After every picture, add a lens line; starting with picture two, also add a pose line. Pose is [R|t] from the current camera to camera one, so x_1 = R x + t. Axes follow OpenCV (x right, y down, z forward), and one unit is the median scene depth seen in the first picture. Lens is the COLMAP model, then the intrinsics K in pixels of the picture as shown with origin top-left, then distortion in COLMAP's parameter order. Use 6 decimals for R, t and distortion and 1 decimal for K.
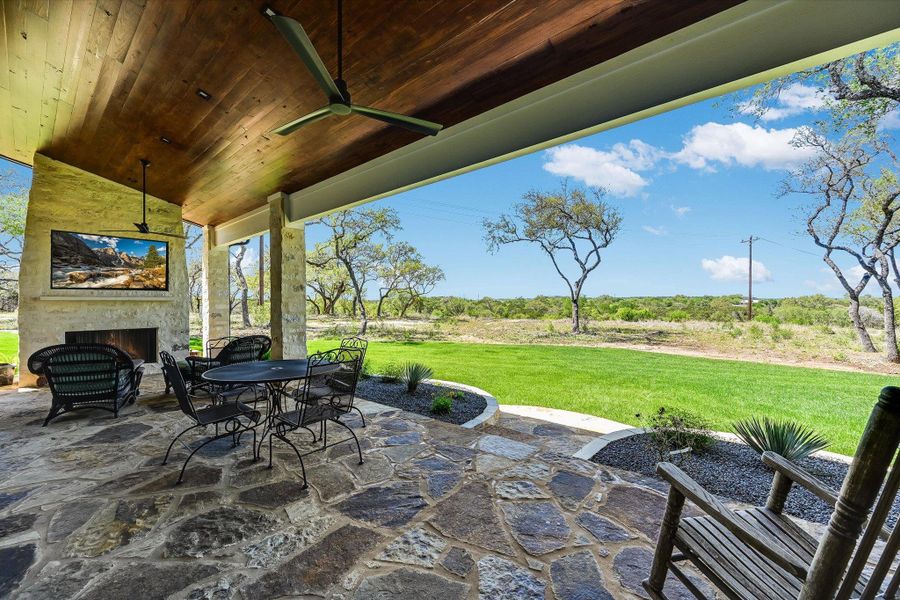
lens RADIAL K [[353.4, 0, 449.5], [0, 353.4, 299.3], [0, 0, 1]] dist [-0.001783, 0.000090]
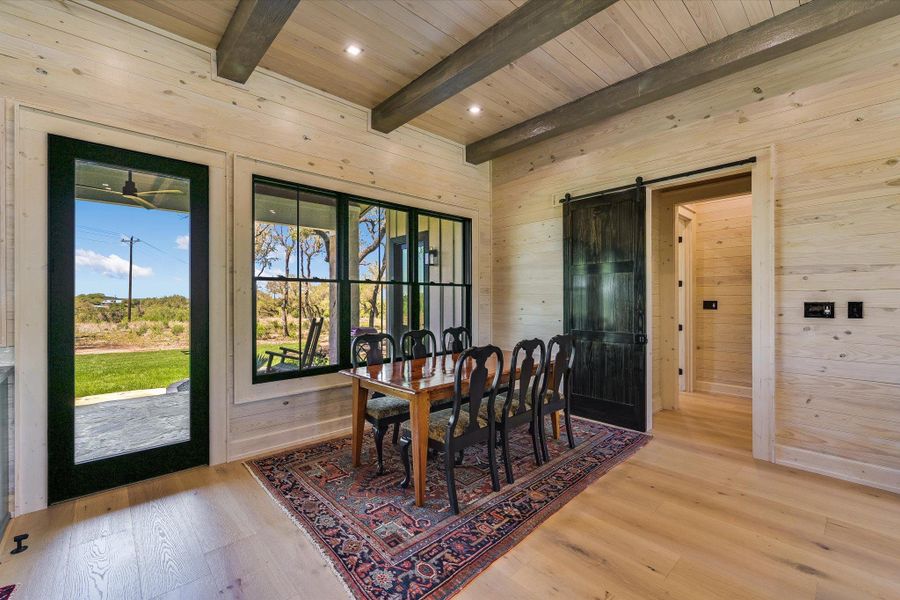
lens RADIAL K [[379.1, 0, 450.0], [0, 379.1, 300.0], [0, 0, 1]] dist [-0.000876, 0.000161]
pose [[0.131649, 0.006703, 0.991274, -0.192444], [-0.008954, 0.999944, -0.005572, -0.000911], [-0.991256, -0.008142, 0.131702, -0.082396]]
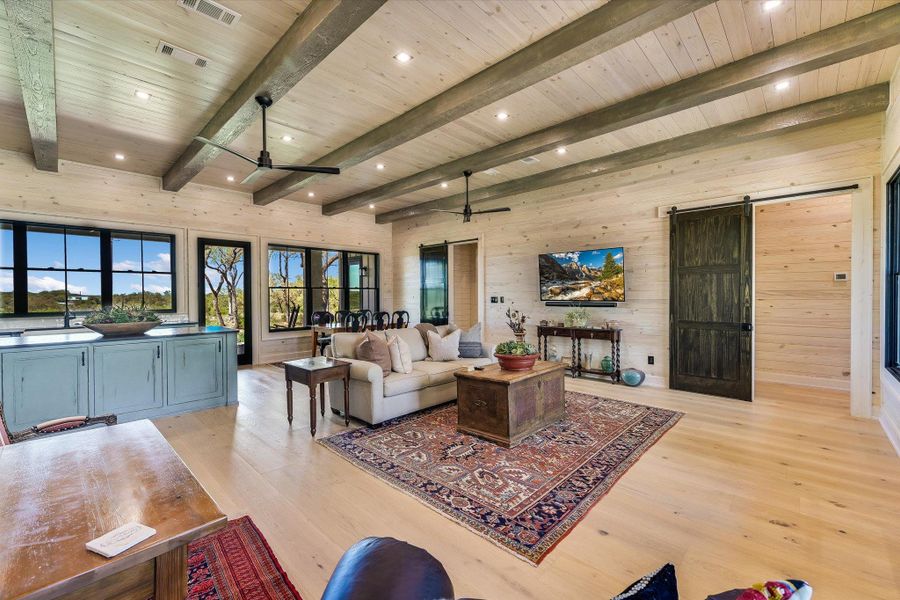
lens RADIAL K [[375.5, 0, 450.0], [0, 375.5, 300.0], [0, 0, 1]] dist [-0.001883, -0.000162]
pose [[0.072664, -0.005781, 0.997340, -0.386458], [-0.004151, 0.999973, 0.006098, -0.001104], [-0.997348, -0.004583, 0.072638, -0.177228]]
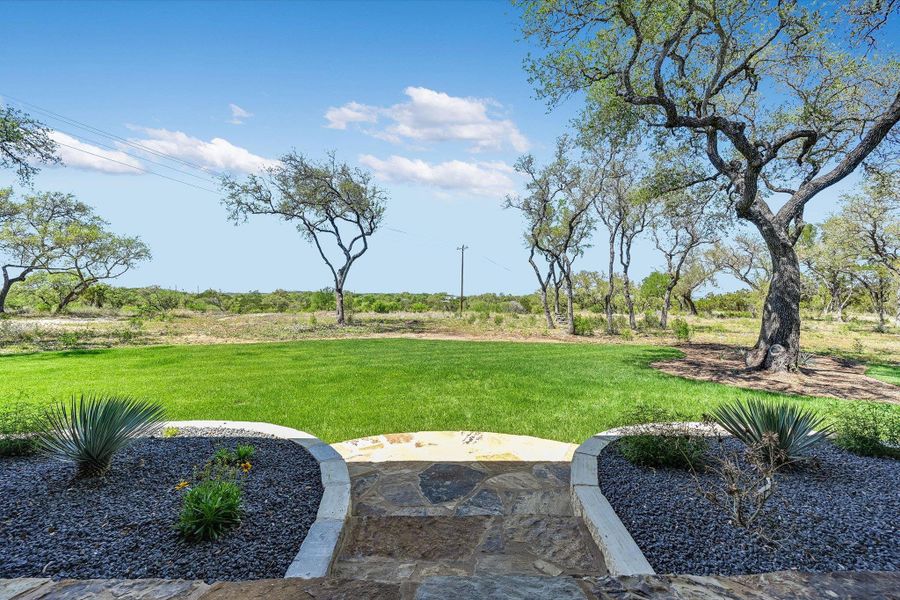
lens RADIAL K [[353.0, 0, 447.6], [0, 353.0, 298.6], [0, 0, 1]] dist [-0.001922, -0.000008]
pose [[0.764548, 0.006354, 0.644536, -0.015996], [-0.012987, 0.999900, 0.005548, 0.017442], [-0.644436, -0.012613, 0.764554, 0.123969]]
